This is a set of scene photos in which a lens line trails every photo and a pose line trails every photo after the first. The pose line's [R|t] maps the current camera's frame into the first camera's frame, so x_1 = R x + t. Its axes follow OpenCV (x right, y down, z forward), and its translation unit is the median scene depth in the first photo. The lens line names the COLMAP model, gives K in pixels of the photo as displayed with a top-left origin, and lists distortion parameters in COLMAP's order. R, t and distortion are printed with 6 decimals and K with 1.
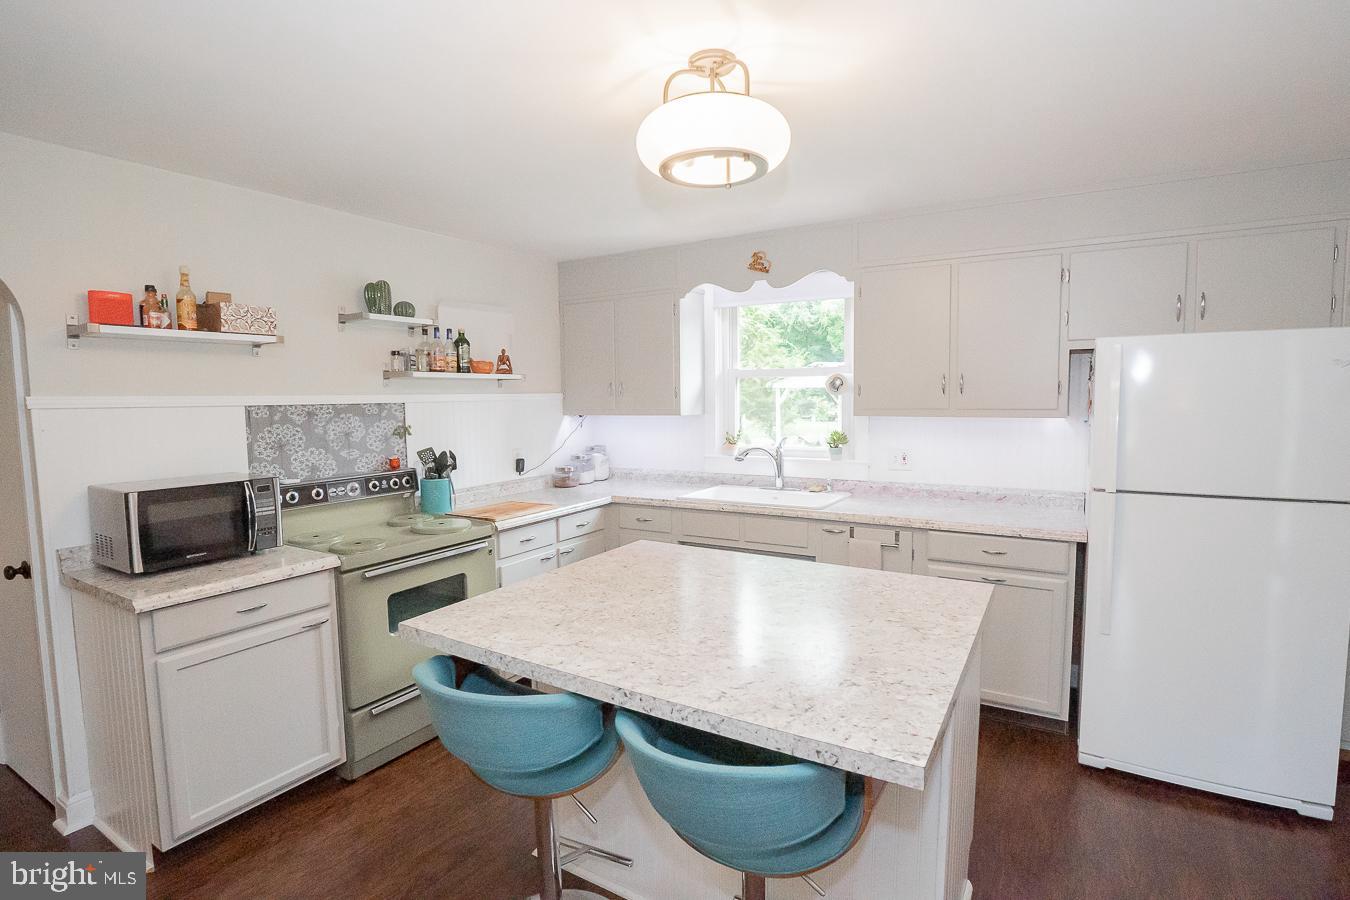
lens RADIAL K [[647.5, 0, 675.0], [0, 647.5, 450.0], [0, 0, 1]] dist [-0.043307, 0.000272]
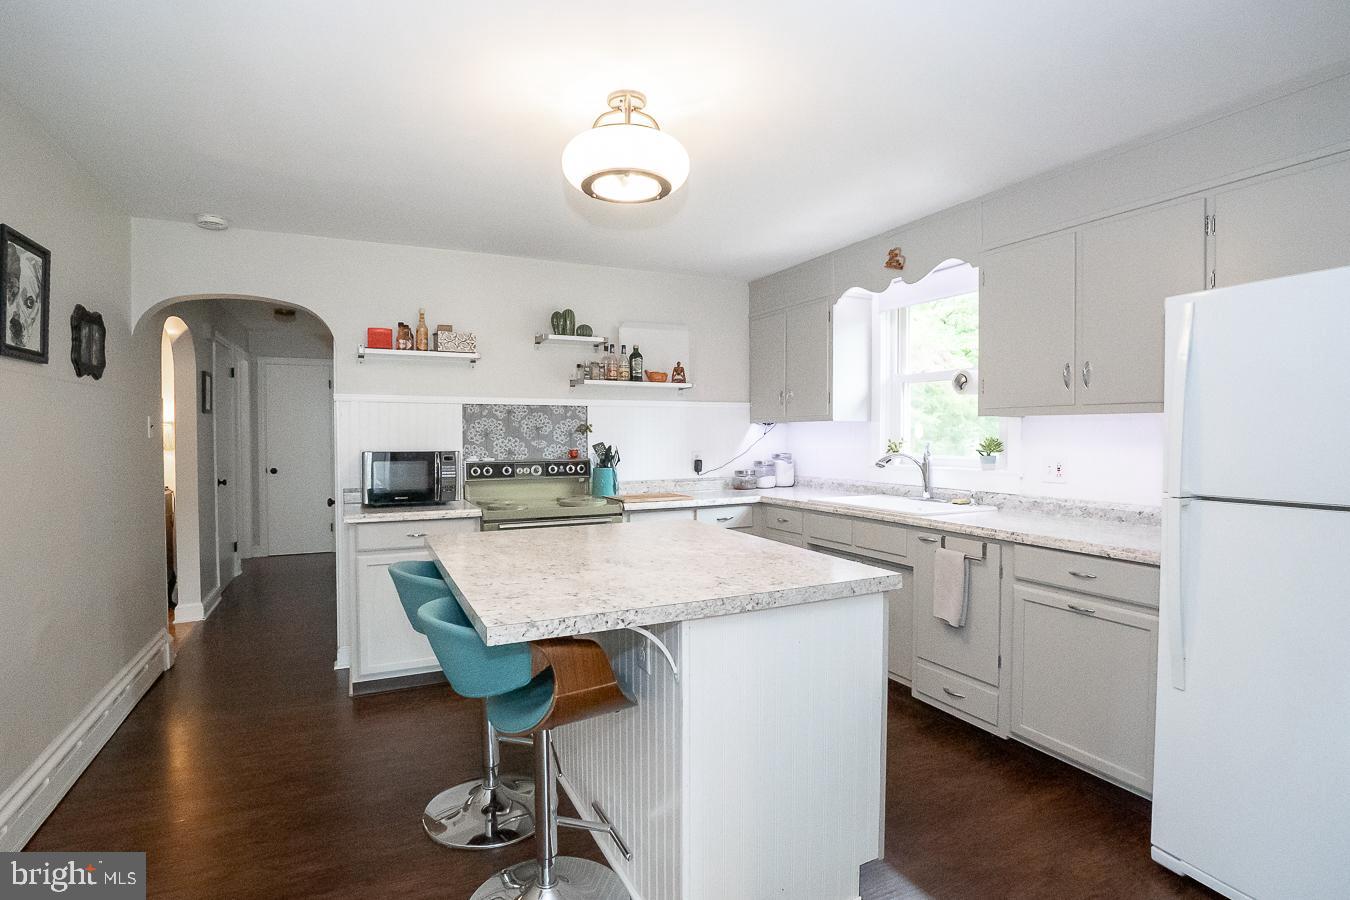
lens RADIAL K [[665.3, 0, 675.0], [0, 665.3, 450.0], [0, 0, 1]] dist [-0.044546, 0.000576]
pose [[0.842896, 0.026305, -0.537433, 0.421251], [-0.054003, 0.997897, -0.035855, 0.049223], [0.535360, 0.059245, 0.842544, 0.014606]]
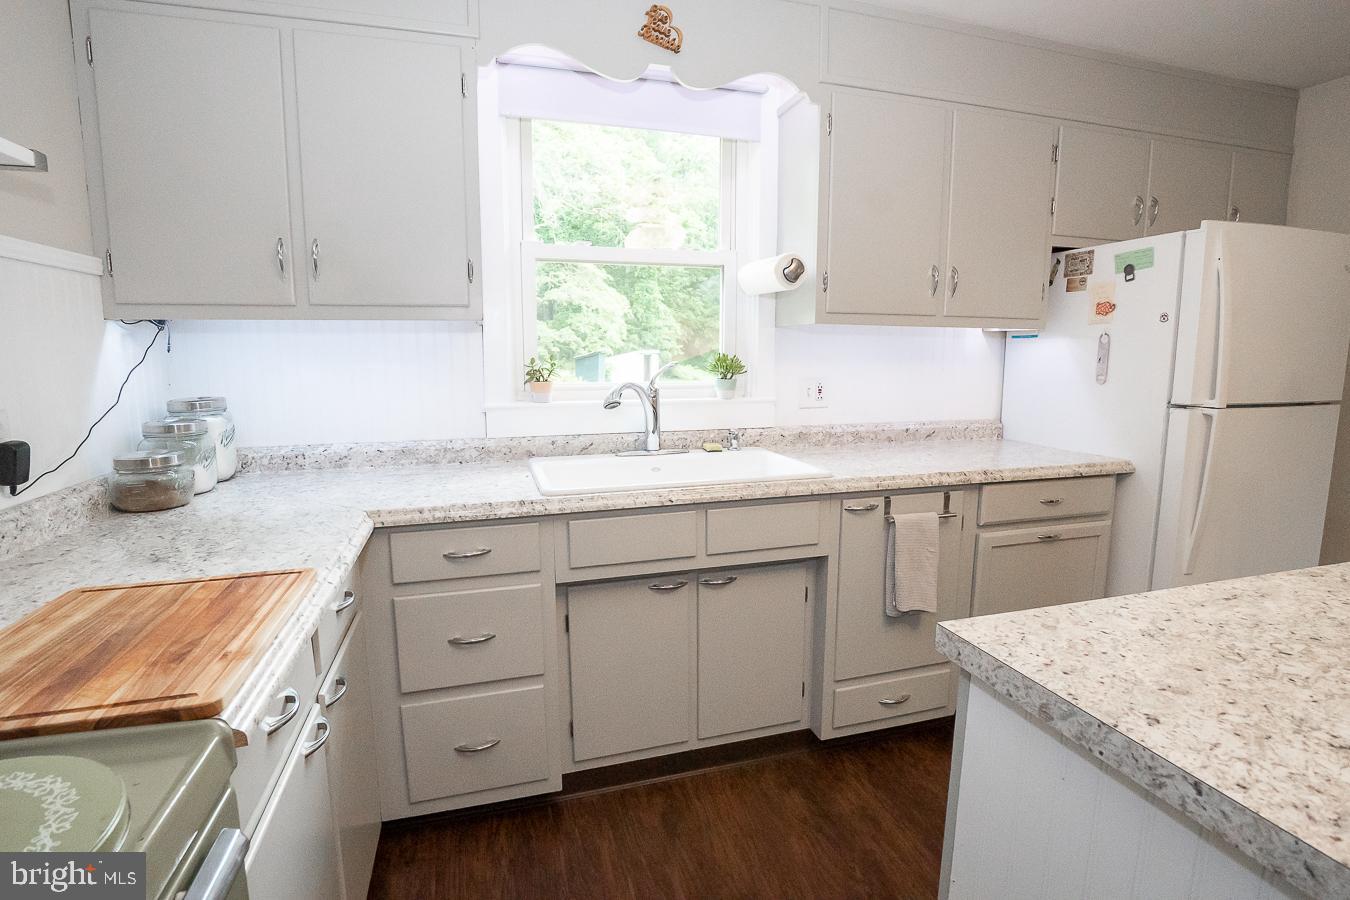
lens RADIAL K [[665.3, 0, 675.0], [0, 665.3, 450.0], [0, 0, 1]] dist [-0.044546, 0.000576]
pose [[0.669927, -0.097407, 0.736009, -0.312103], [0.049196, 0.995001, 0.086905, 0.007078], [-0.740795, -0.022011, 0.671370, 0.674849]]
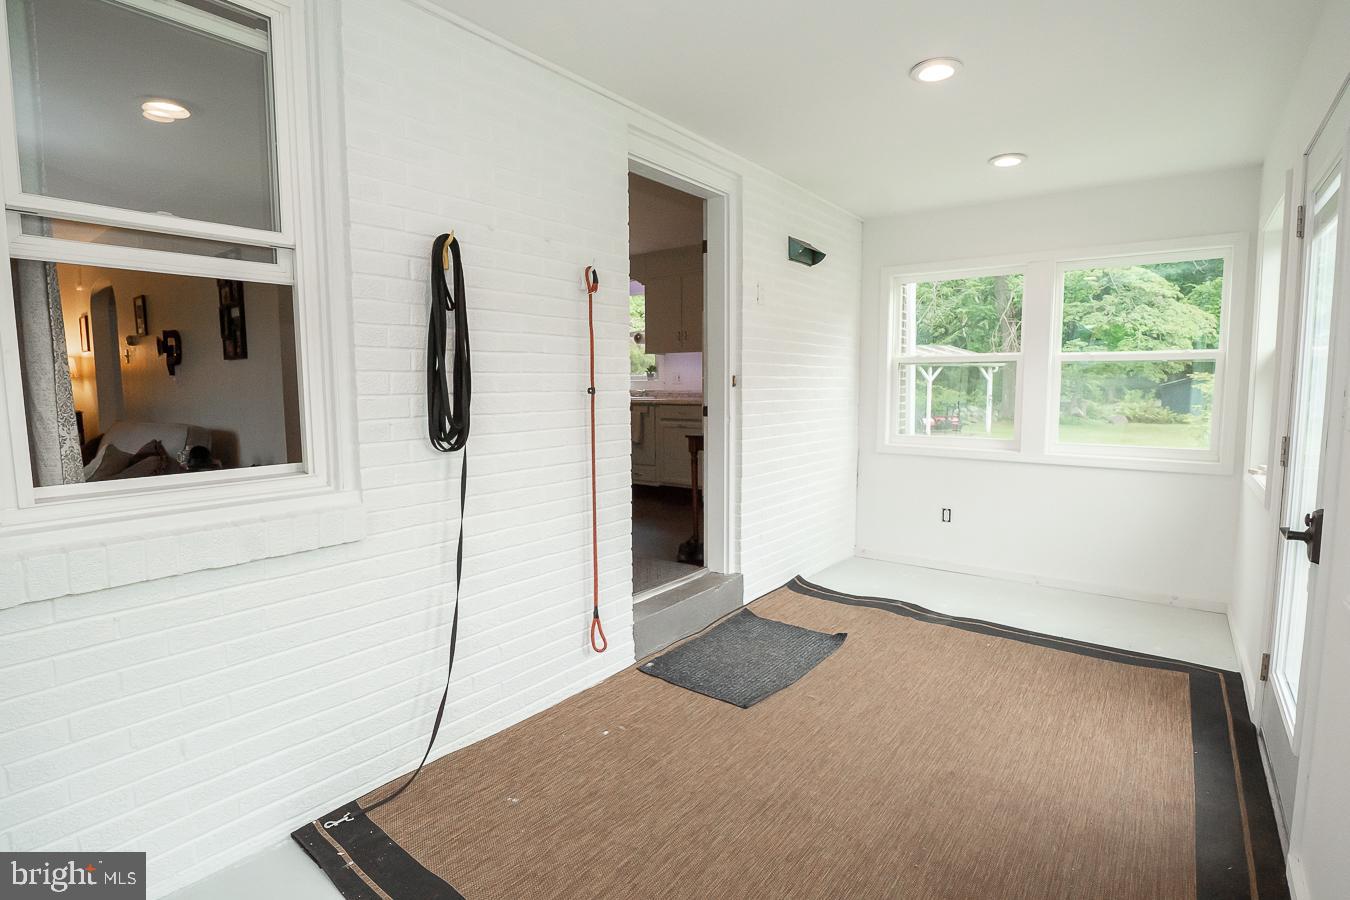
lens RADIAL K [[665.3, 0, 675.0], [0, 665.3, 450.0], [0, 0, 1]] dist [-0.044546, 0.000576]
pose [[0.994633, 0.020128, -0.101485, 0.588703], [-0.017695, 0.999535, 0.024821, 0.190938], [0.101938, -0.022892, 0.994527, -1.030748]]
